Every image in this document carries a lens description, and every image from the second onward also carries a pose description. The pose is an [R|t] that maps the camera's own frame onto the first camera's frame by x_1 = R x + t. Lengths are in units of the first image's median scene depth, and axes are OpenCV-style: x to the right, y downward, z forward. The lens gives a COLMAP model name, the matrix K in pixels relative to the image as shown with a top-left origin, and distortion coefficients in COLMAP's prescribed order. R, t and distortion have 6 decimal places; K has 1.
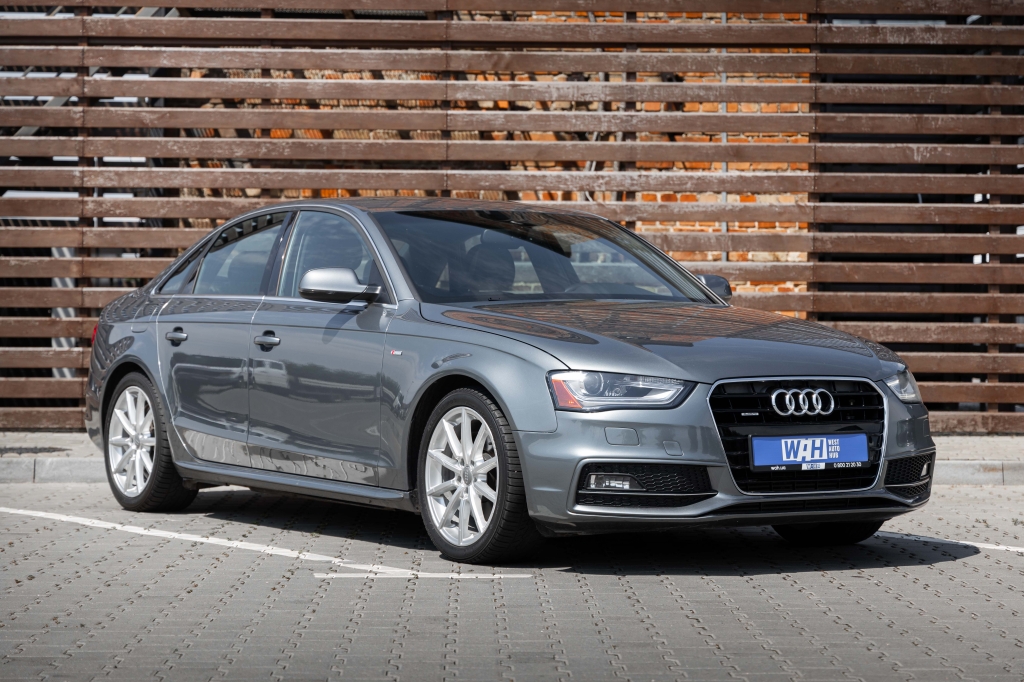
lens RADIAL K [[2202.7, 0, 512.1], [0, 2202.7, 341.9], [0, 0, 1]] dist [-0.004542, 0.000000]
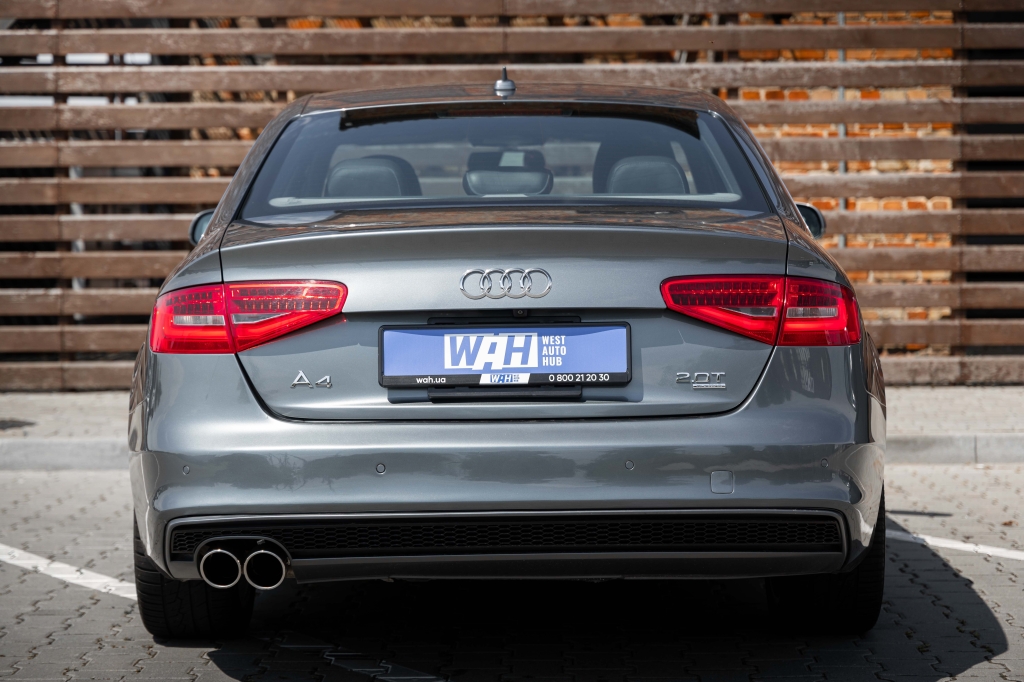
lens RADIAL K [[2202.7, 0, 507.0], [0, 2202.7, 329.2], [0, 0, 1]] dist [-0.004542, 0.000000]
pose [[0.999370, -0.010835, -0.033794, -0.002619], [0.012181, 0.999130, 0.039882, -0.013274], [0.033332, -0.040269, 0.998633, 0.188170]]
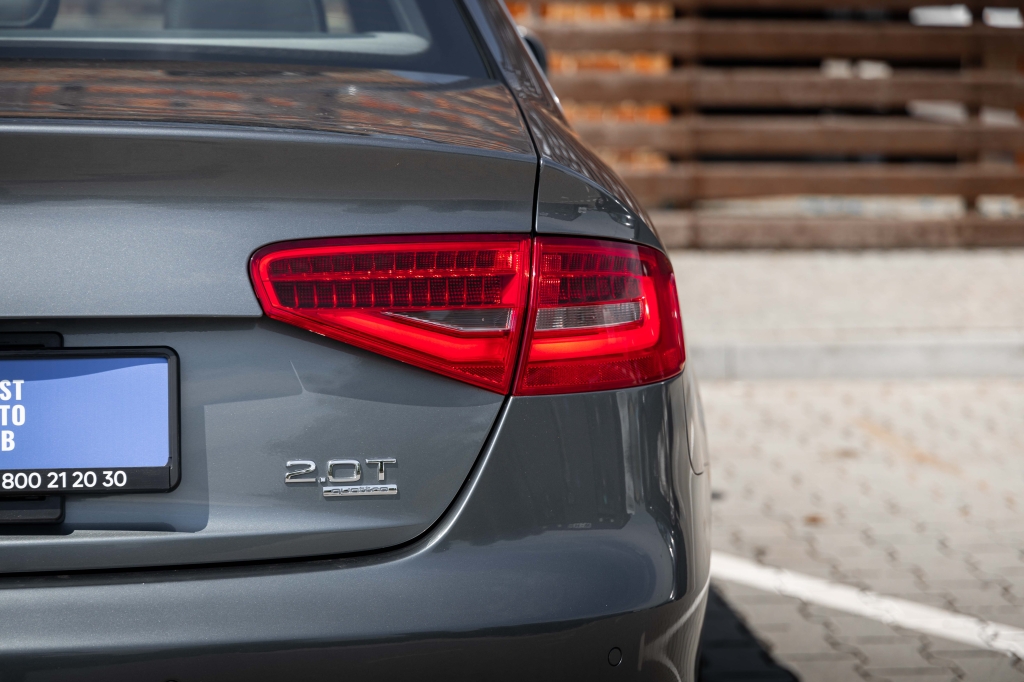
lens RADIAL K [[2202.7, 0, 535.3], [0, 2202.7, 282.5], [0, 0, 1]] dist [-0.004542, 0.000000]
pose [[0.991032, -0.008991, 0.133323, 0.009683], [-0.006699, 0.993137, 0.116768, -0.022606], [-0.133458, -0.116614, 0.984170, 0.393628]]
